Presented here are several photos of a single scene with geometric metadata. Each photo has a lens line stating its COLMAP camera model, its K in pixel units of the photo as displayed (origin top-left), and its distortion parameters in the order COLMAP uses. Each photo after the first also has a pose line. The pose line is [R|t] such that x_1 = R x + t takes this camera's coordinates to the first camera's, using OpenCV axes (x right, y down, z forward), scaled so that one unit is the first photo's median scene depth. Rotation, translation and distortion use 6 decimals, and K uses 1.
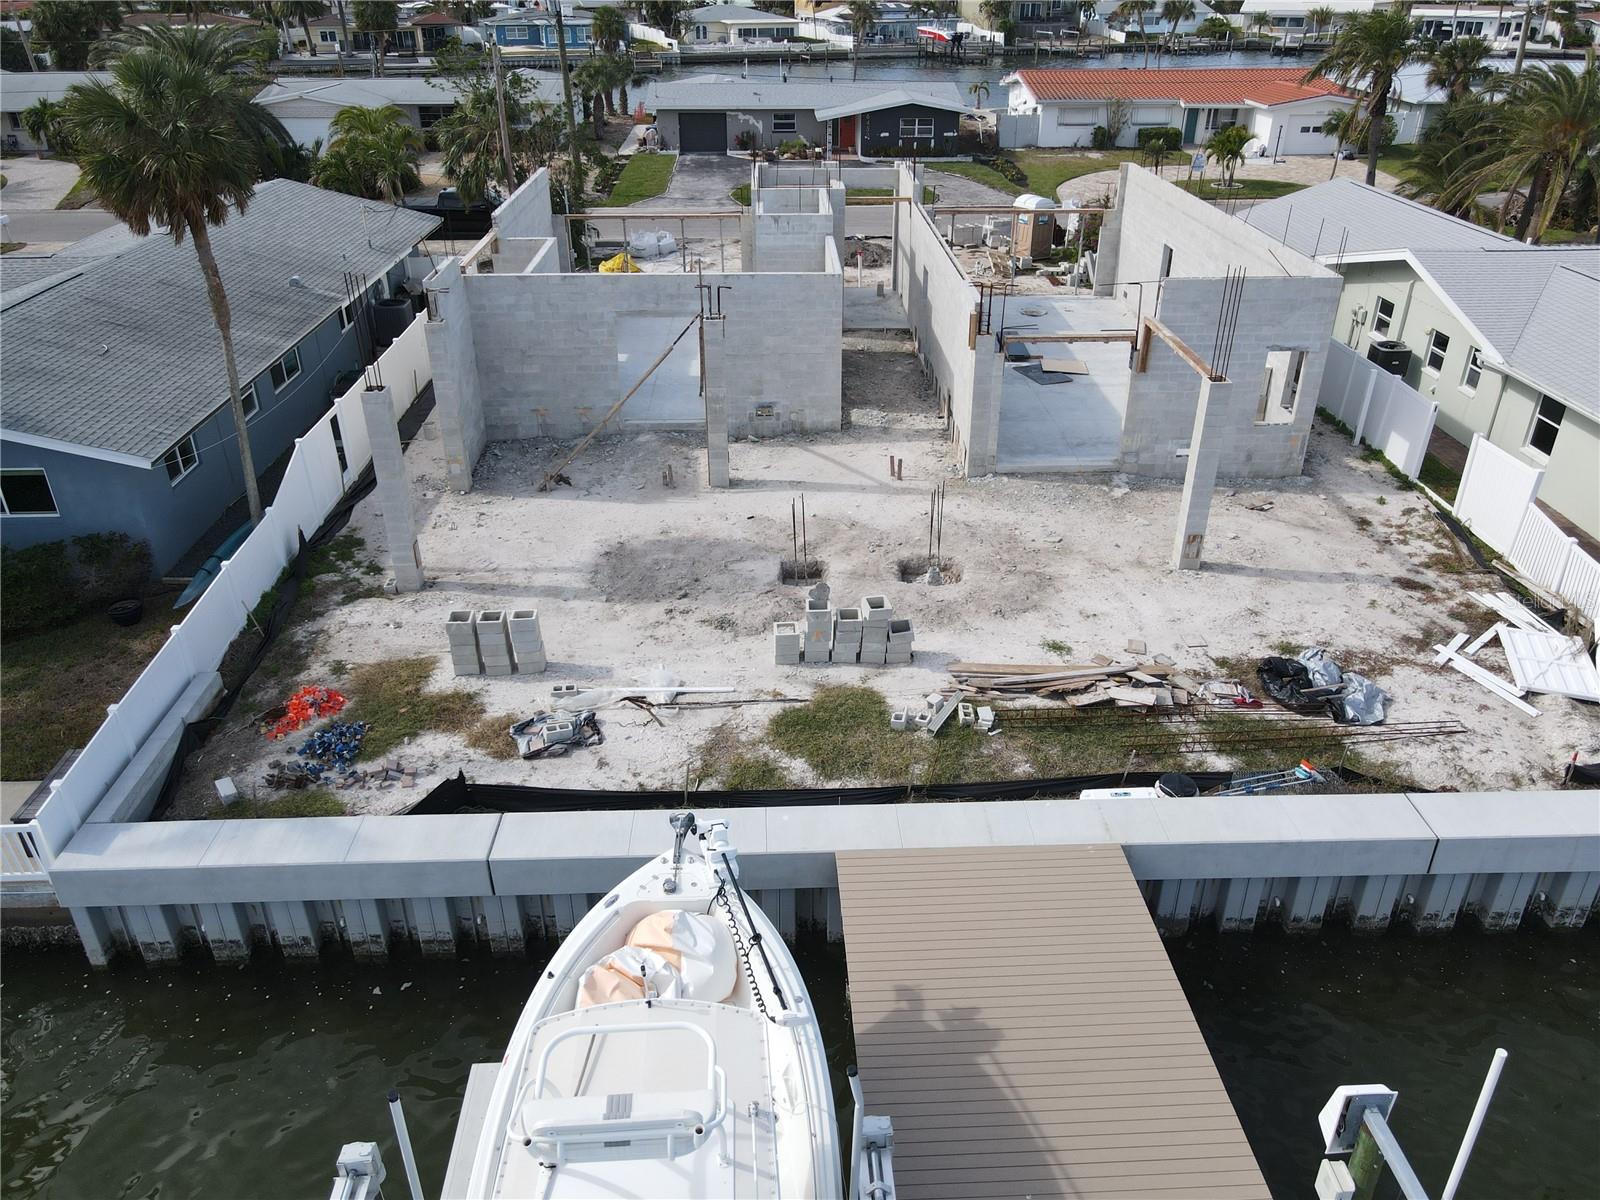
lens RADIAL K [[1175.0, 0, 805.1], [0, 1175.0, 603.2], [0, 0, 1]] dist [0.005645, 0.025286]
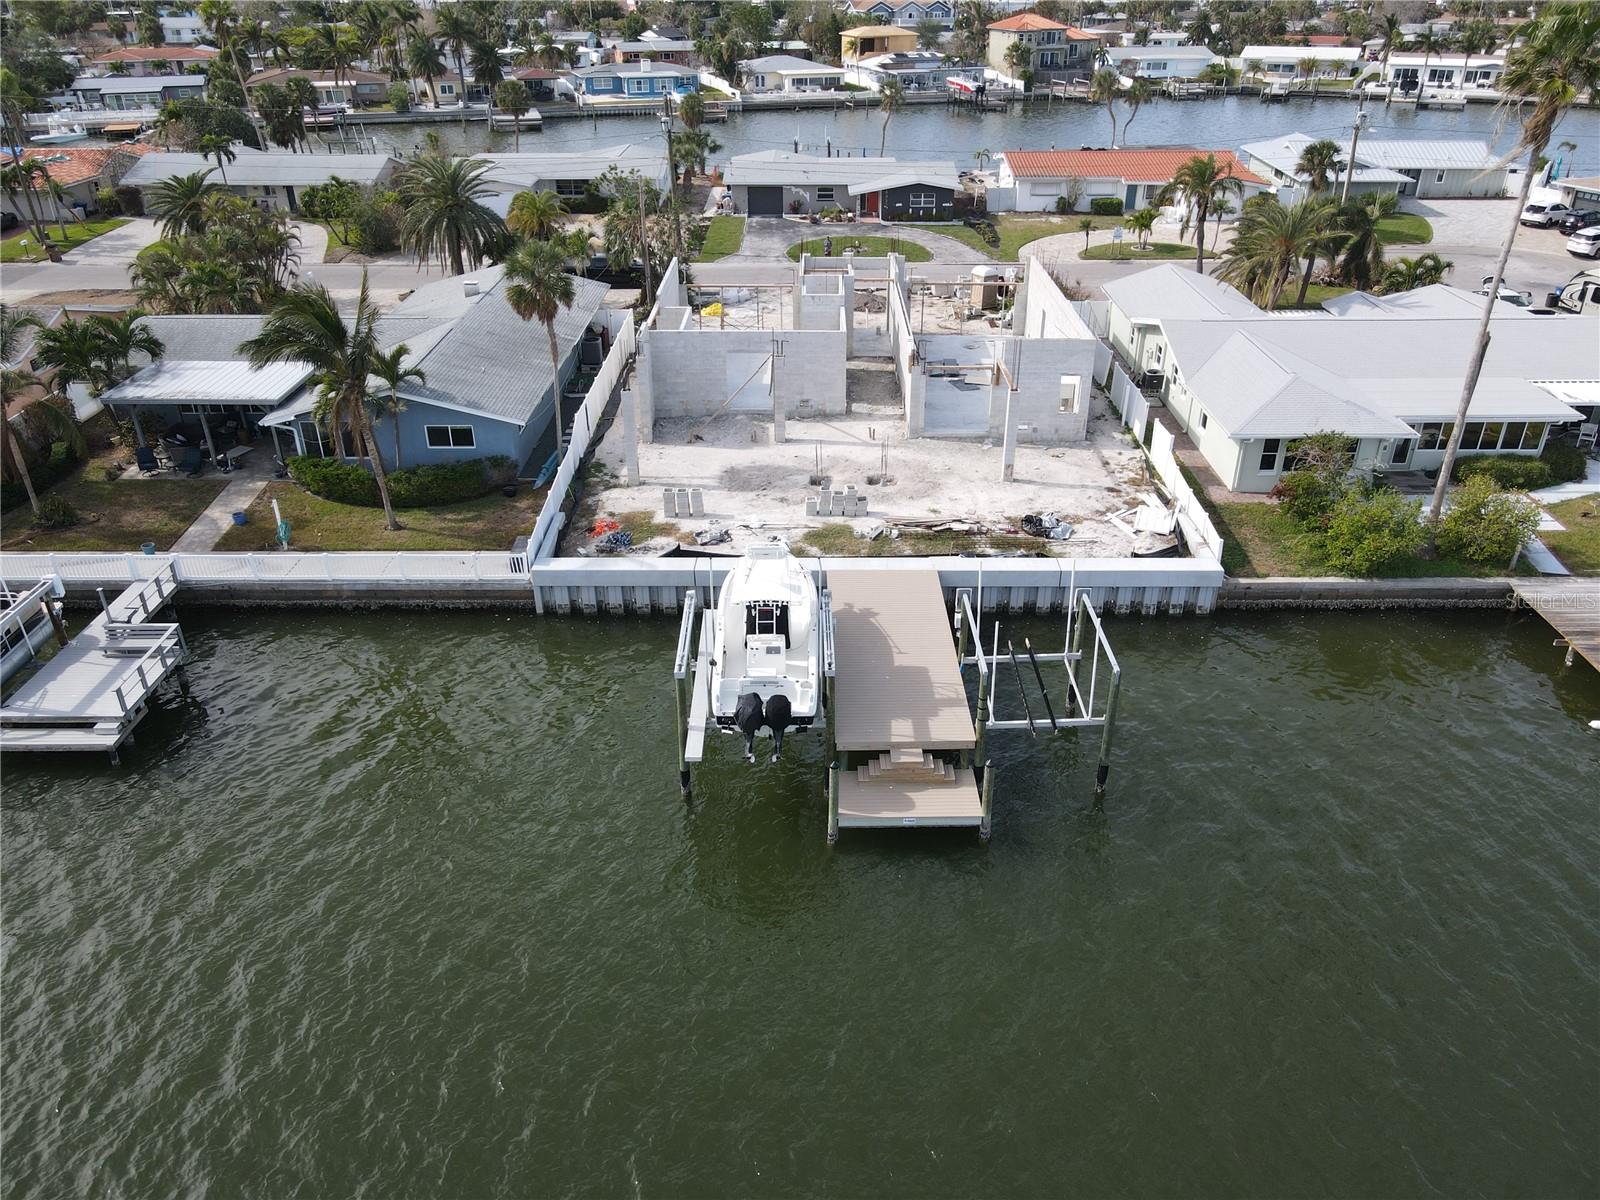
lens RADIAL K [[1175.0, 0, 805.4], [0, 1175.0, 607.0], [0, 0, 1]] dist [0.005645, 0.025286]
pose [[0.999200, 0.018370, -0.035512, 0.044236], [-0.018271, 0.999828, 0.003088, 0.174010], [0.035562, -0.002437, 0.999364, -0.979804]]
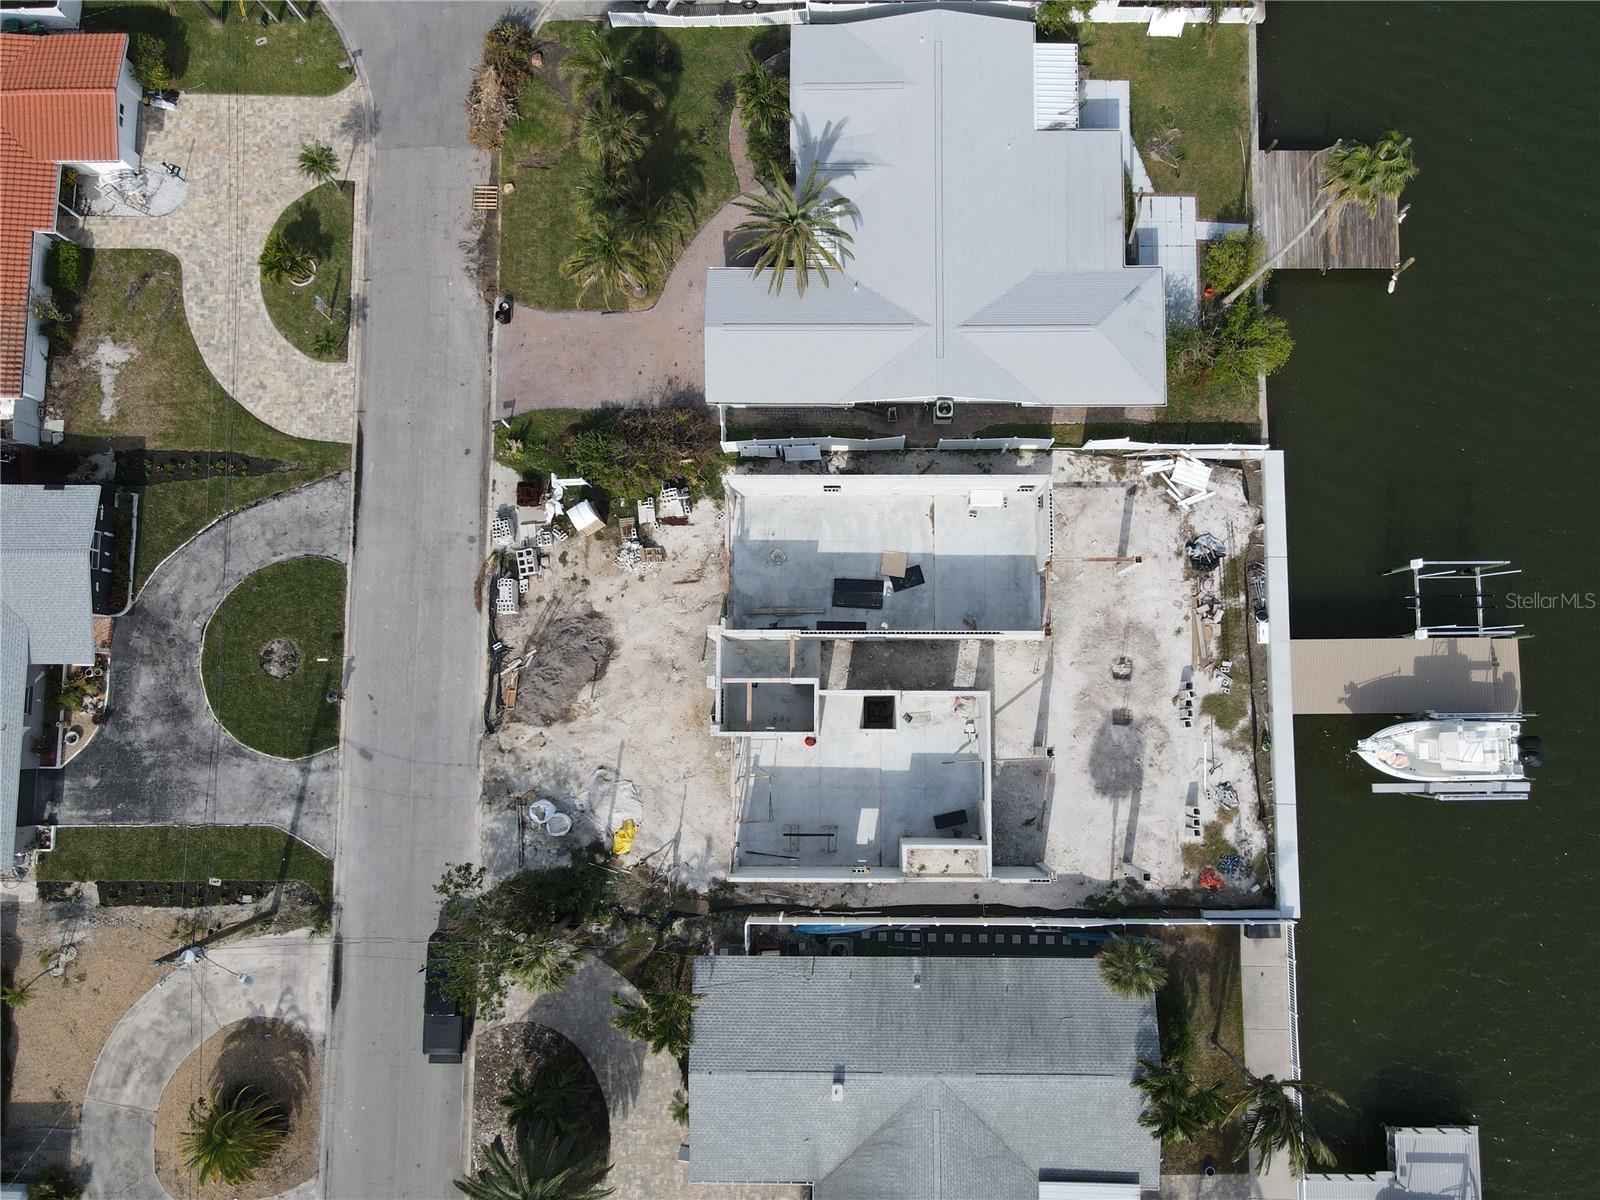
lens RADIAL K [[1175.0, 0, 809.3], [0, 1175.0, 592.8], [0, 0, 1]] dist [0.005645, 0.025286]
pose [[0.036634, -0.994932, 0.093637, 0.000282], [0.498922, 0.099396, 0.860928, -2.413829], [-0.865872, 0.015179, 0.500035, 0.265303]]
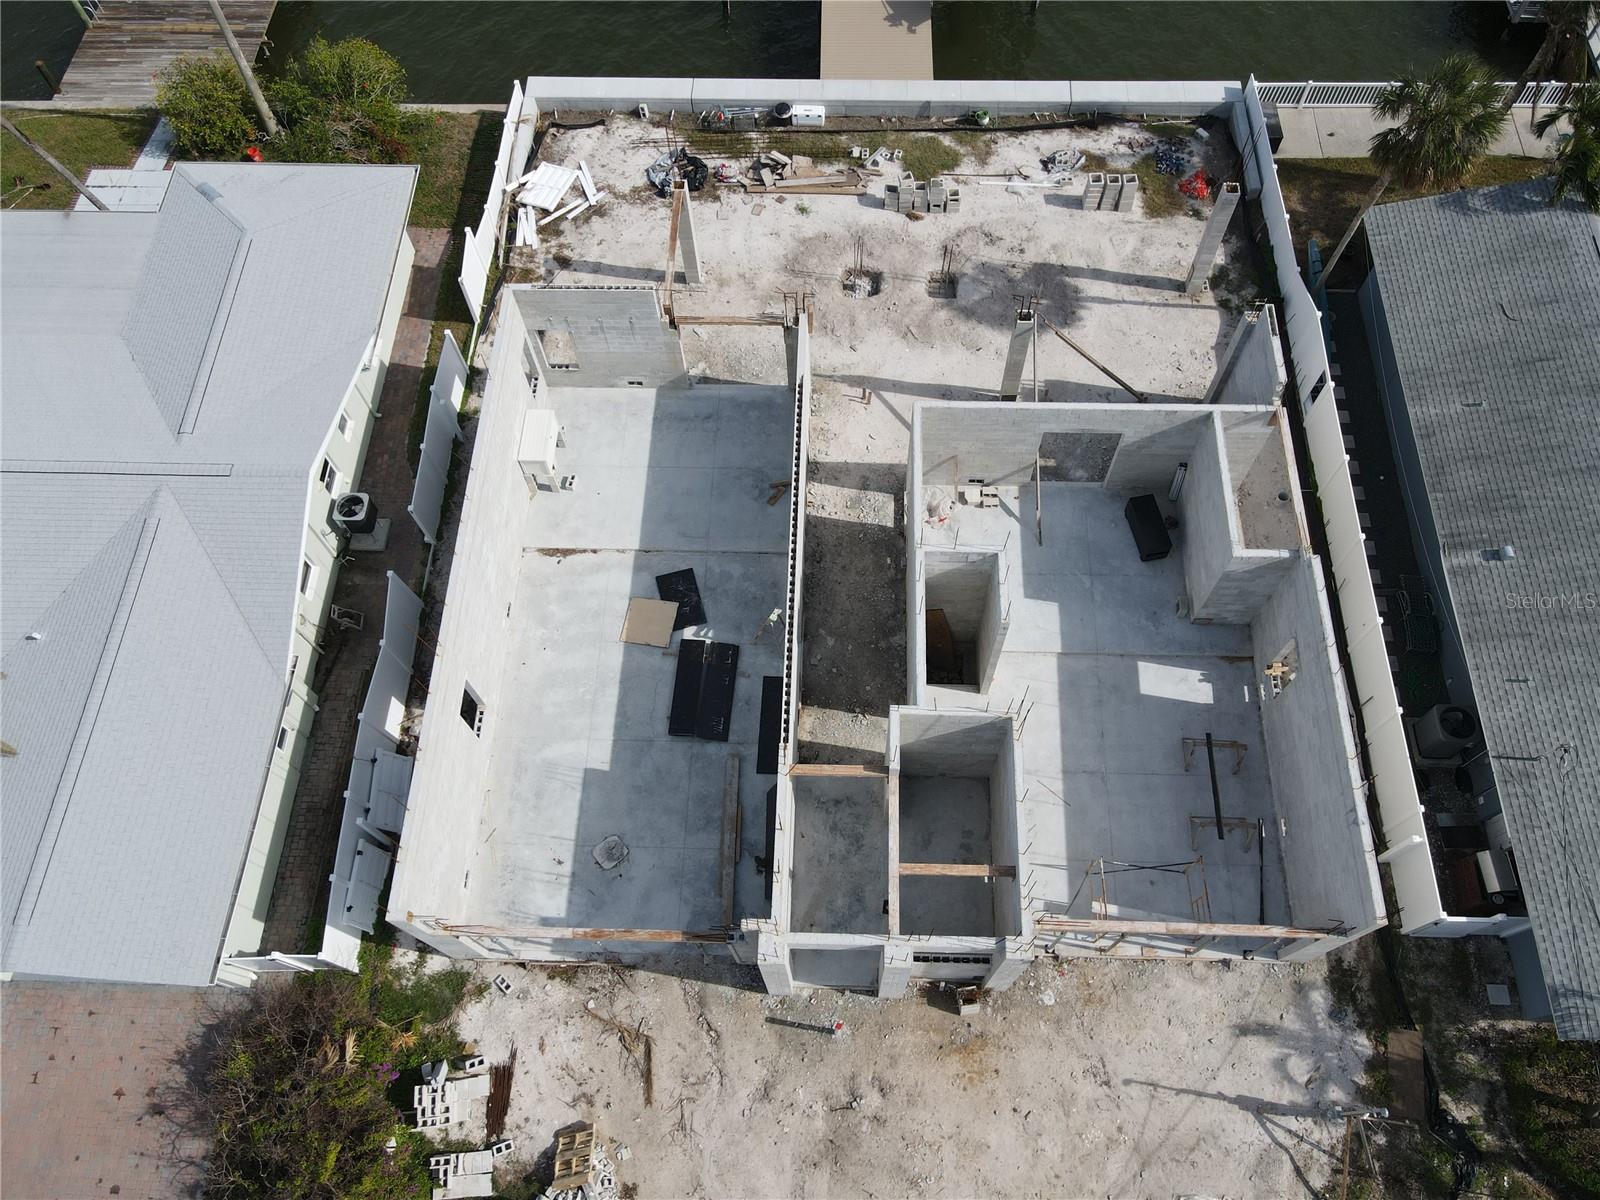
lens RADIAL K [[1175.0, 0, 815.5], [0, 1175.0, 601.1], [0, 0, 1]] dist [0.005645, 0.025286]
pose [[-0.997906, -0.049668, 0.041441, 0.072036], [0.043616, -0.043526, 0.998100, -1.456978], [-0.047770, 0.997817, 0.045601, 1.232615]]
